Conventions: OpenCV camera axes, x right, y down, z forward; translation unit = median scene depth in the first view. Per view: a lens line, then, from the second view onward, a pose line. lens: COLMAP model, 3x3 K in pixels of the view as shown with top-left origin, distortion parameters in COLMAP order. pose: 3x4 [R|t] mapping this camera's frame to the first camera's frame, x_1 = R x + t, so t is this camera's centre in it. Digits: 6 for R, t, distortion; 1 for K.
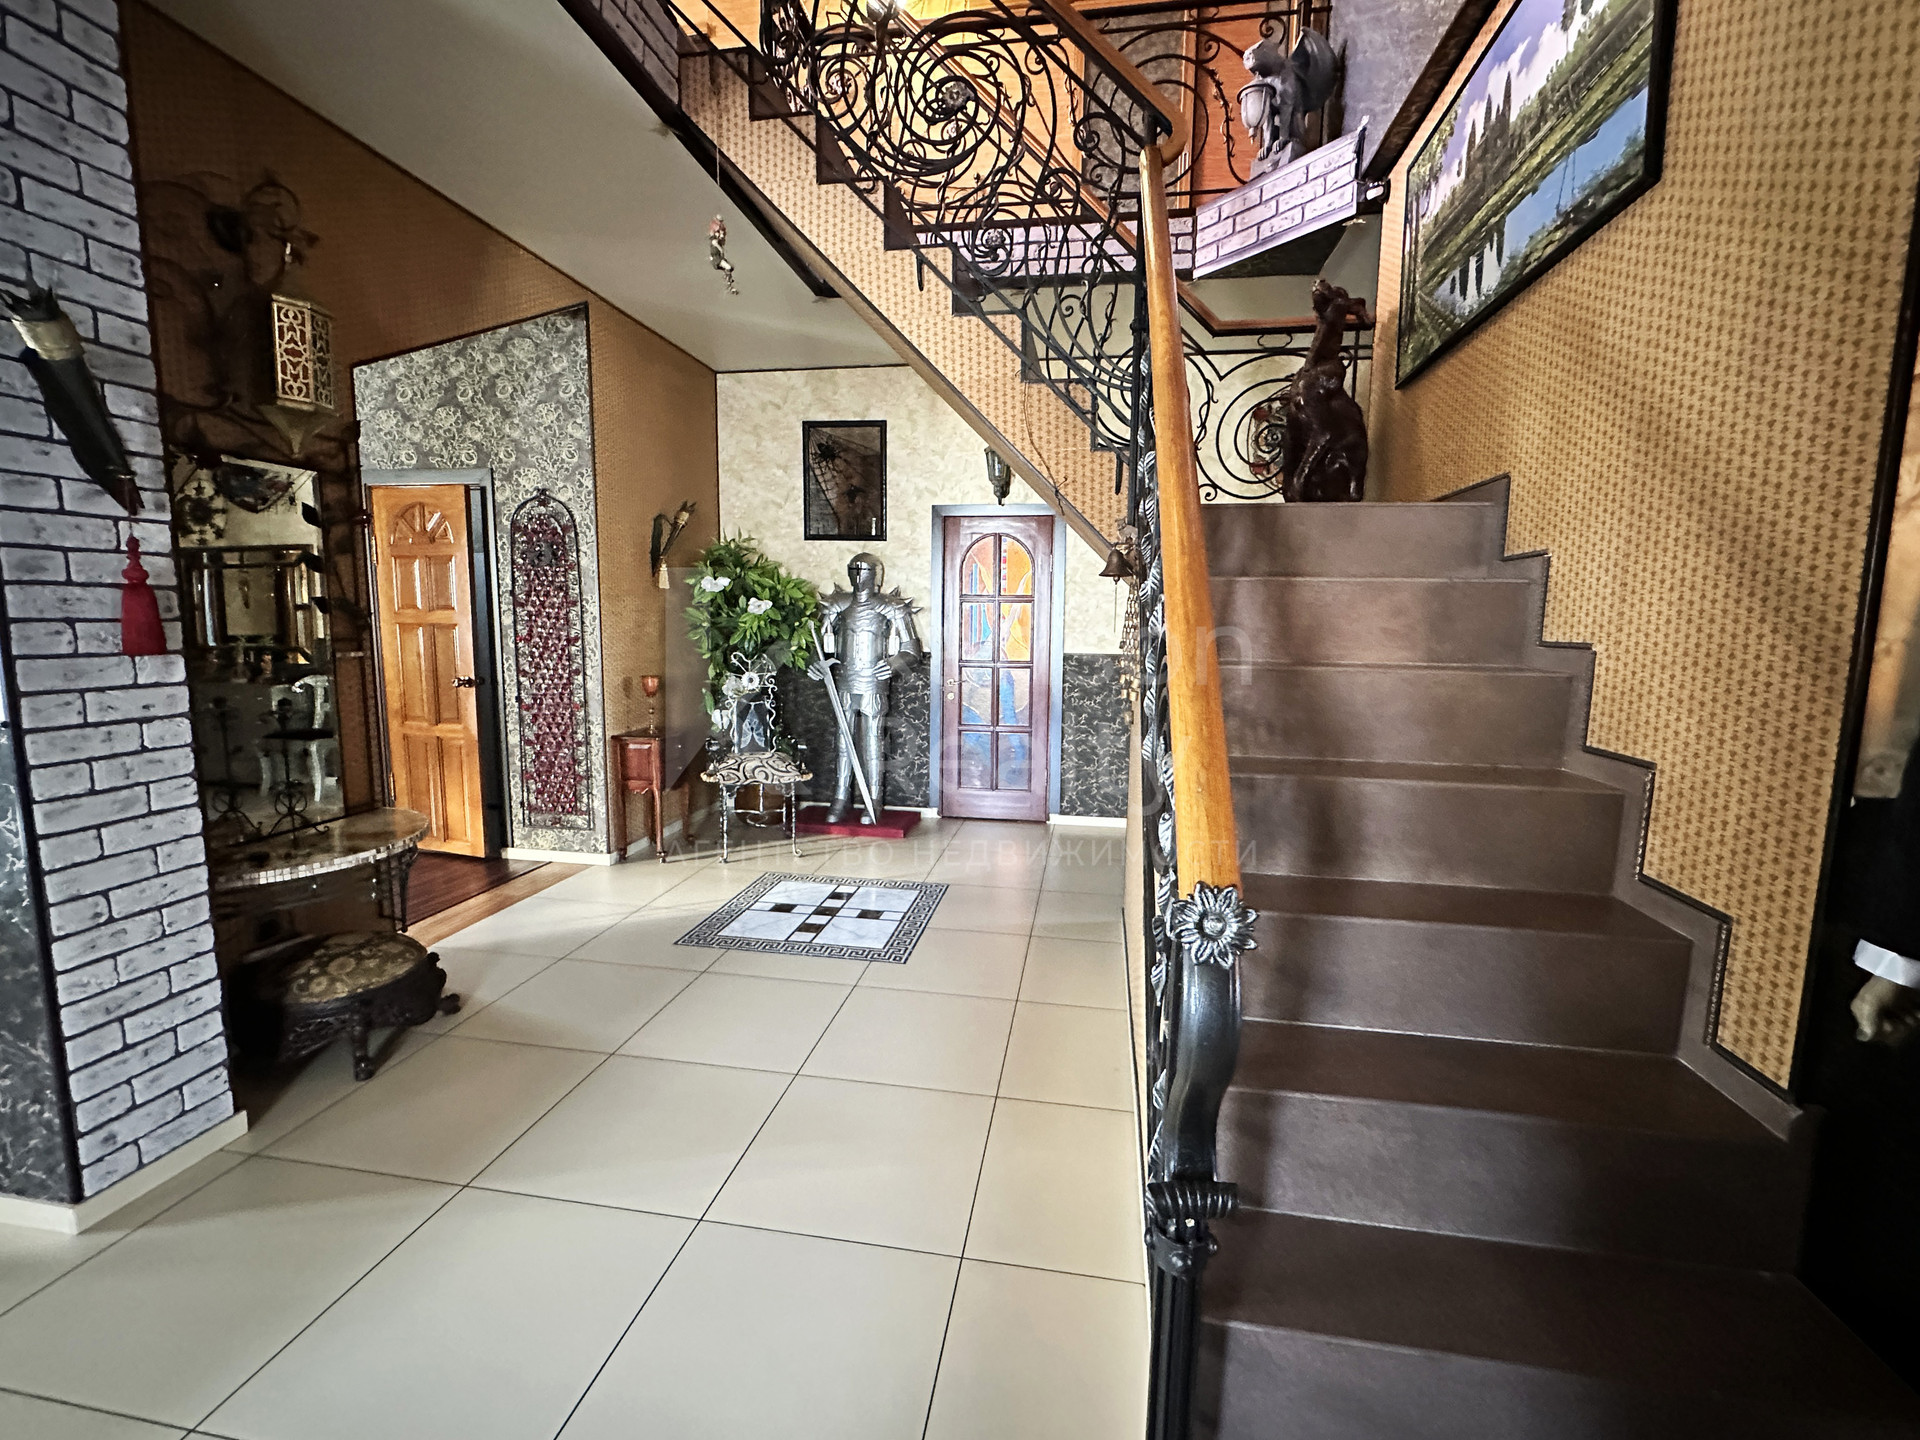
lens RADIAL K [[815.8, 0, 967.5], [0, 815.8, 717.3], [0, 0, 1]] dist [0.001215, -0.001392]
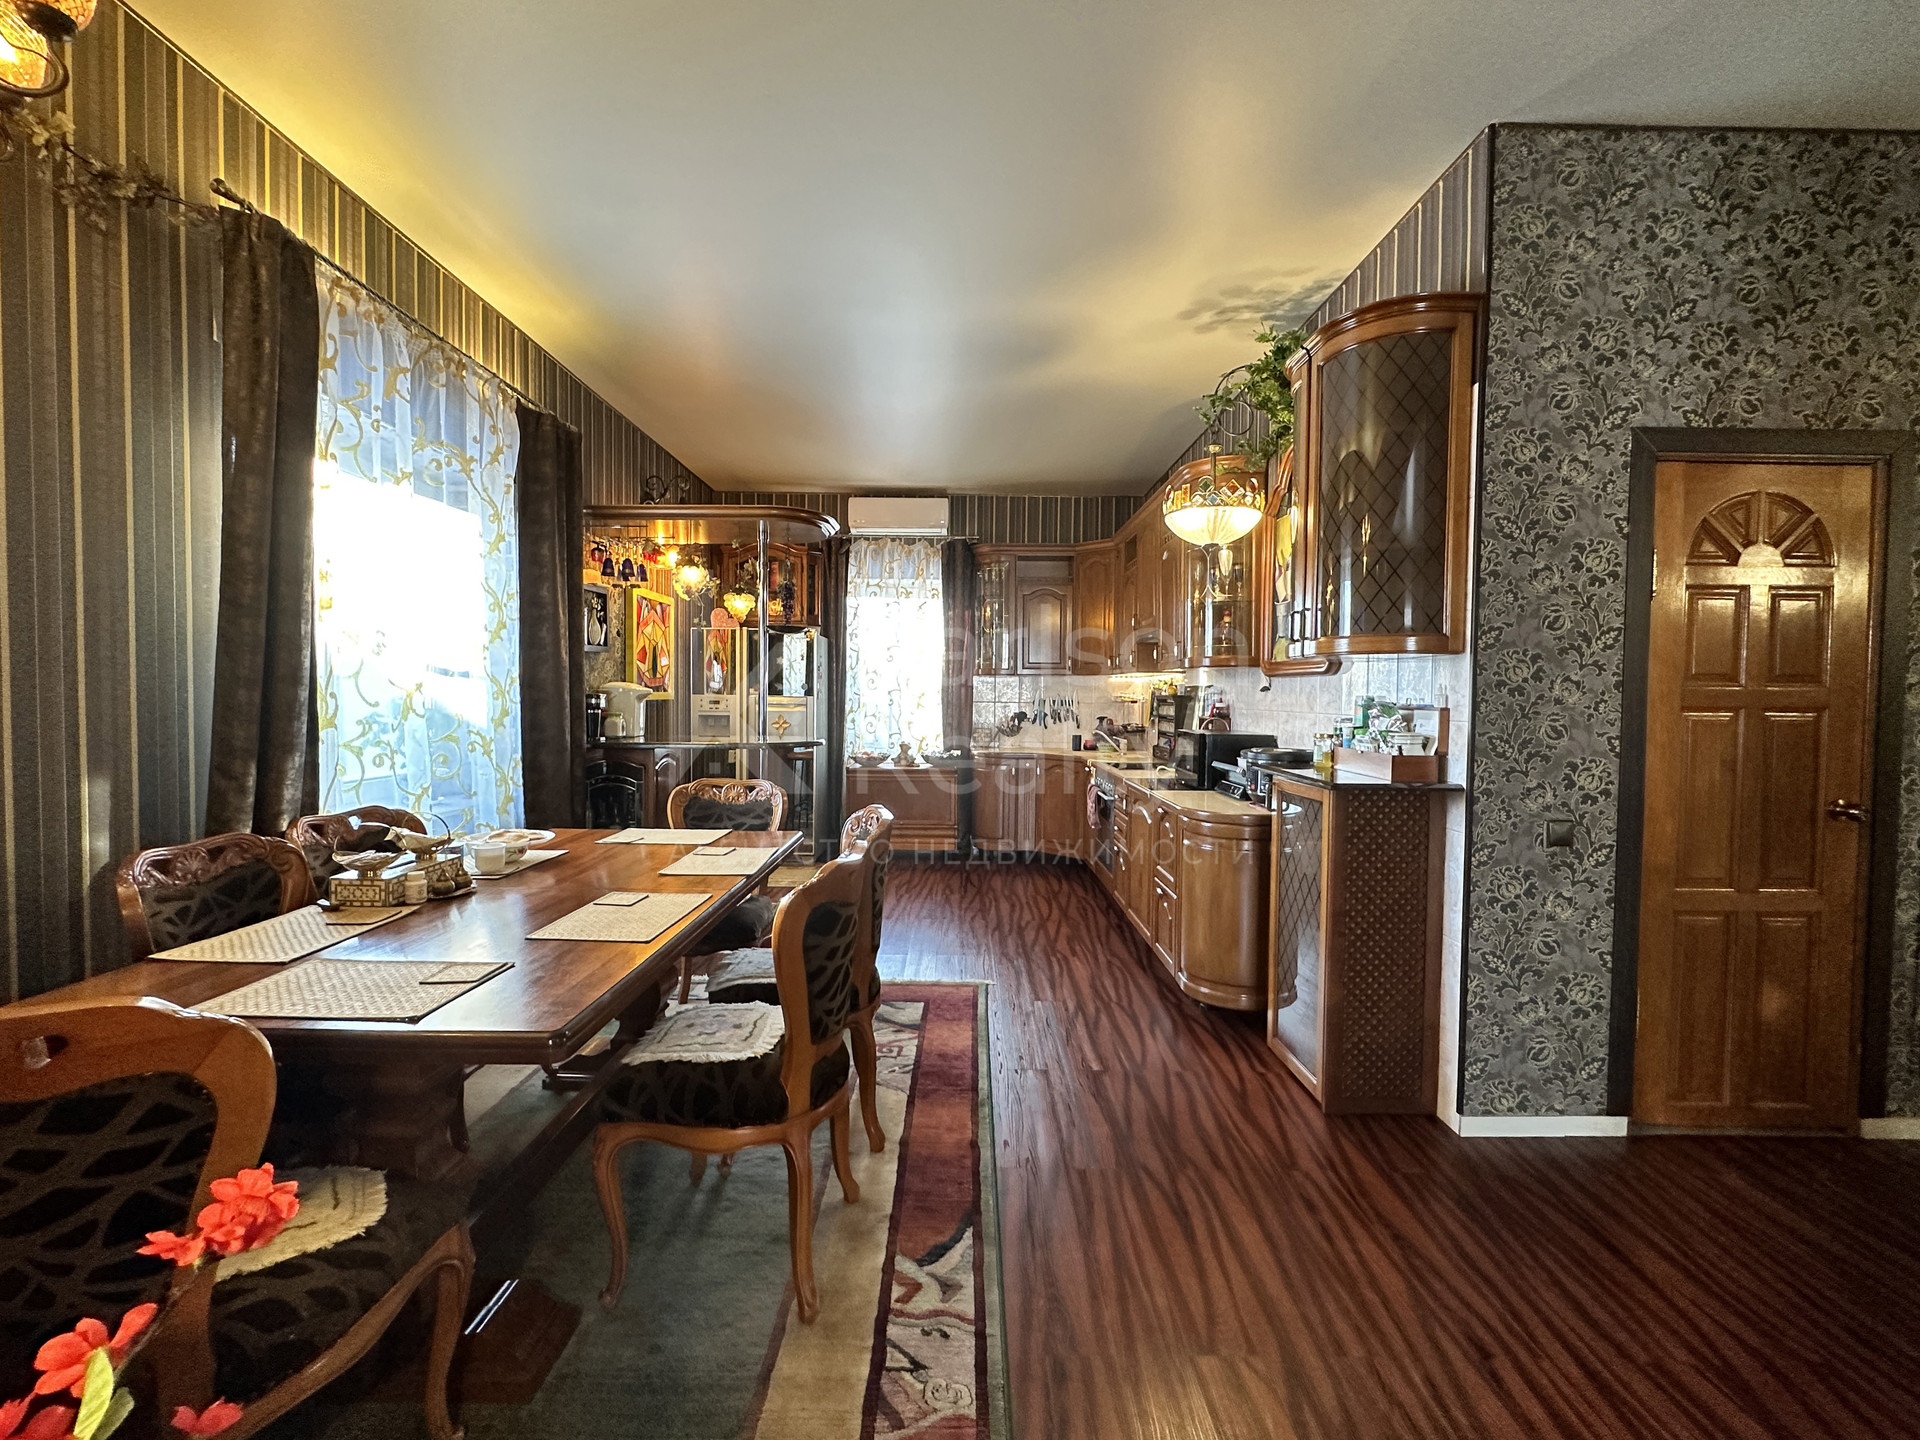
lens RADIAL K [[770.1, 0, 964.4], [0, 770.1, 716.2], [0, 0, 1]] dist [-0.005200, 0.001559]
pose [[0.987507, -0.006833, 0.157426, -2.306123], [0.020989, 0.995861, -0.088431, -0.137927], [-0.156170, 0.090630, 0.983563, 1.060816]]
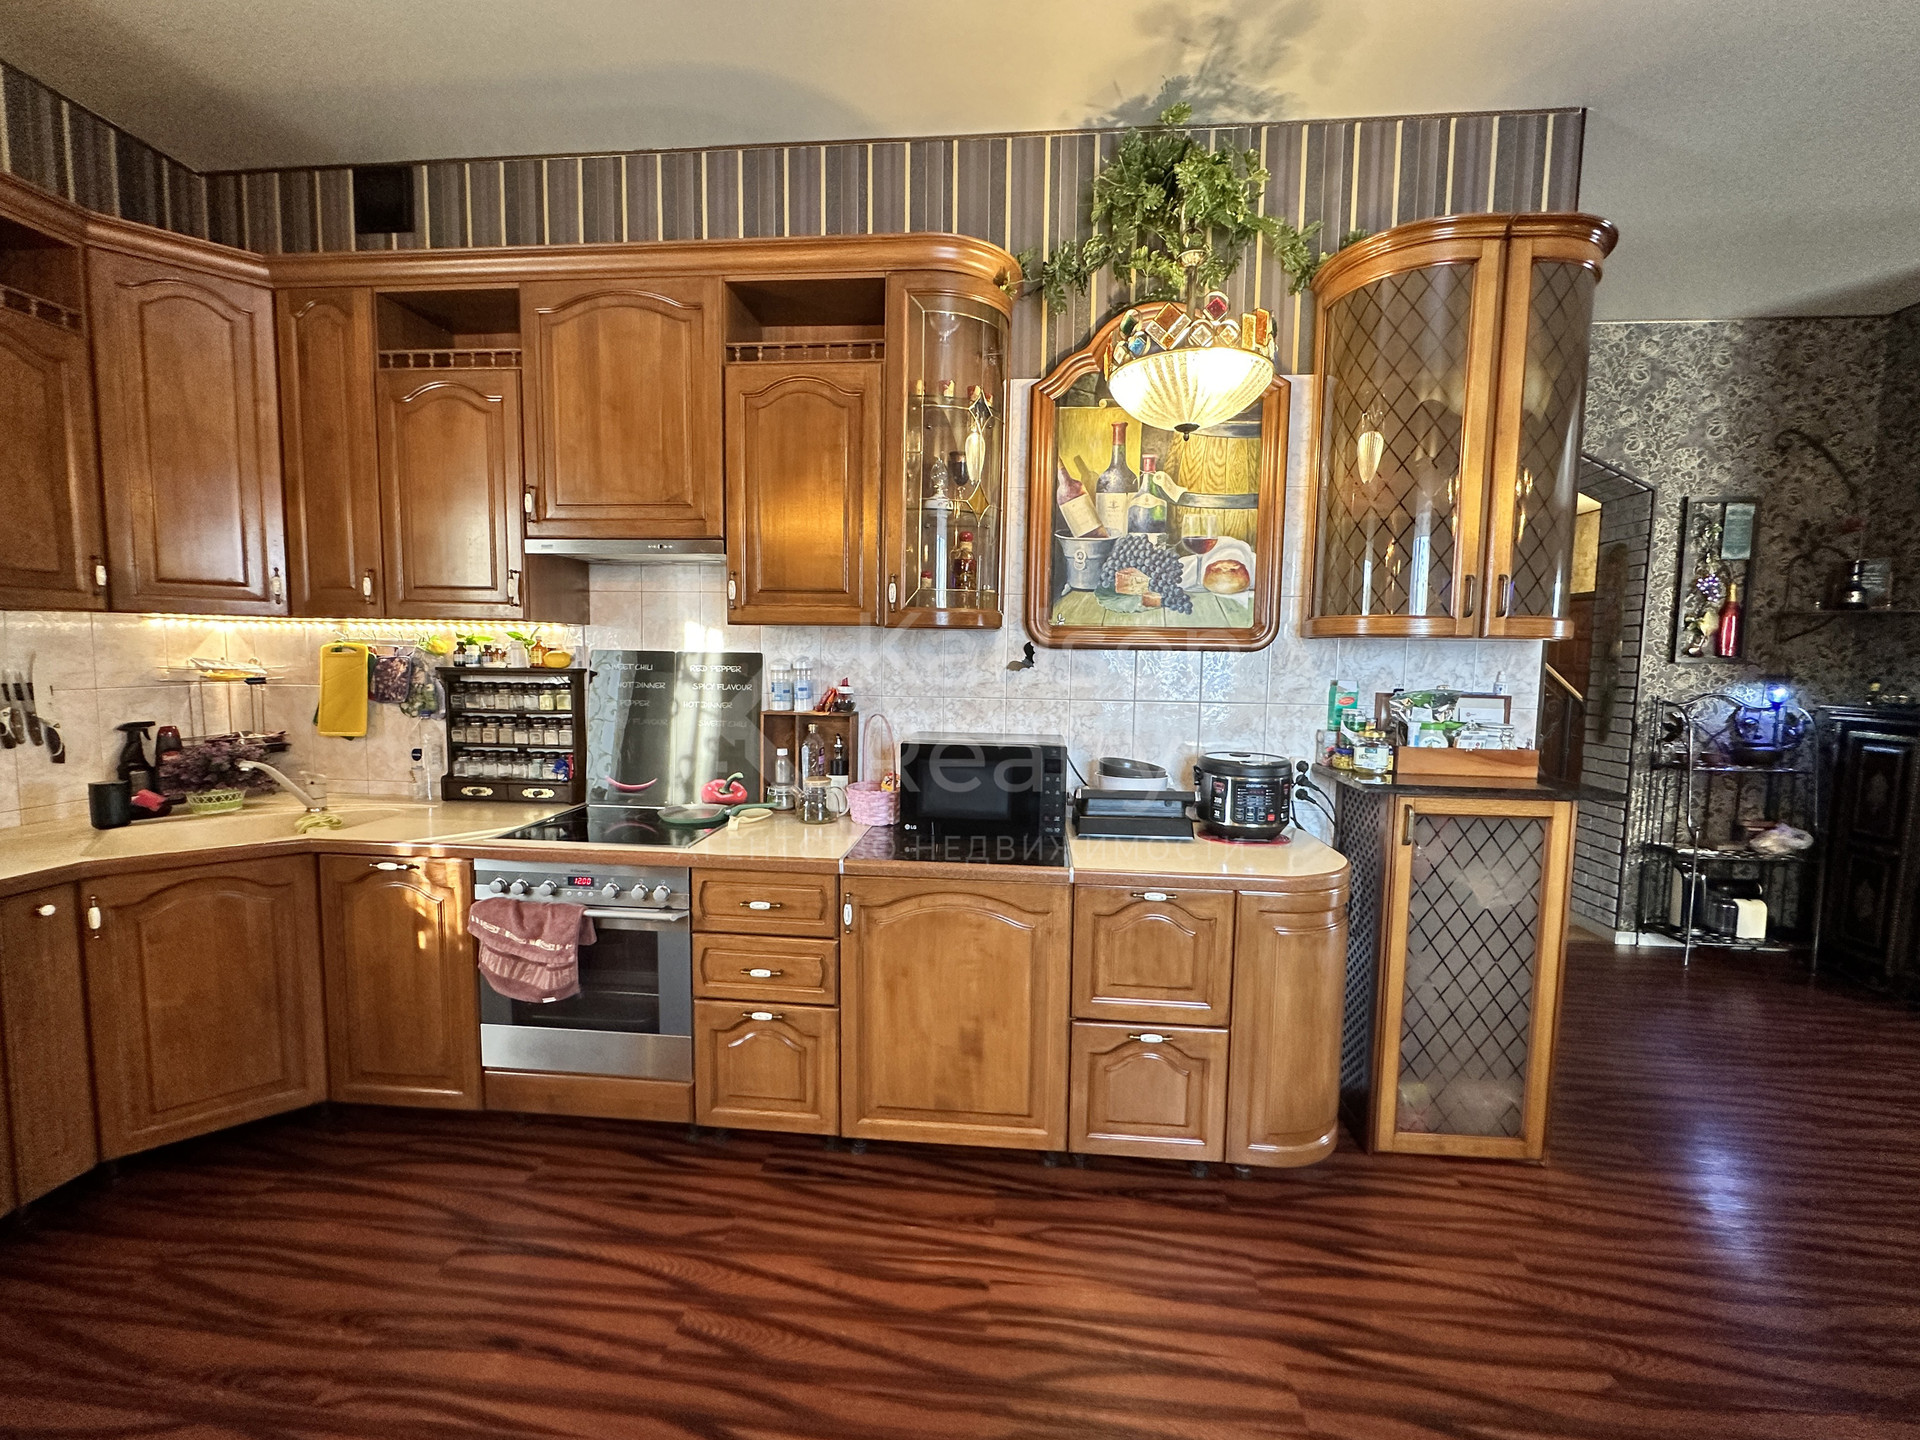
lens RADIAL K [[770.1, 0, 954.8], [0, 770.1, 724.1], [0, 0, 1]] dist [-0.005200, 0.001559]
pose [[-0.064264, -0.100037, 0.992906, -2.460562], [0.108029, 0.988419, 0.106576, -0.362429], [-0.992068, 0.114112, -0.052713, 2.656755]]
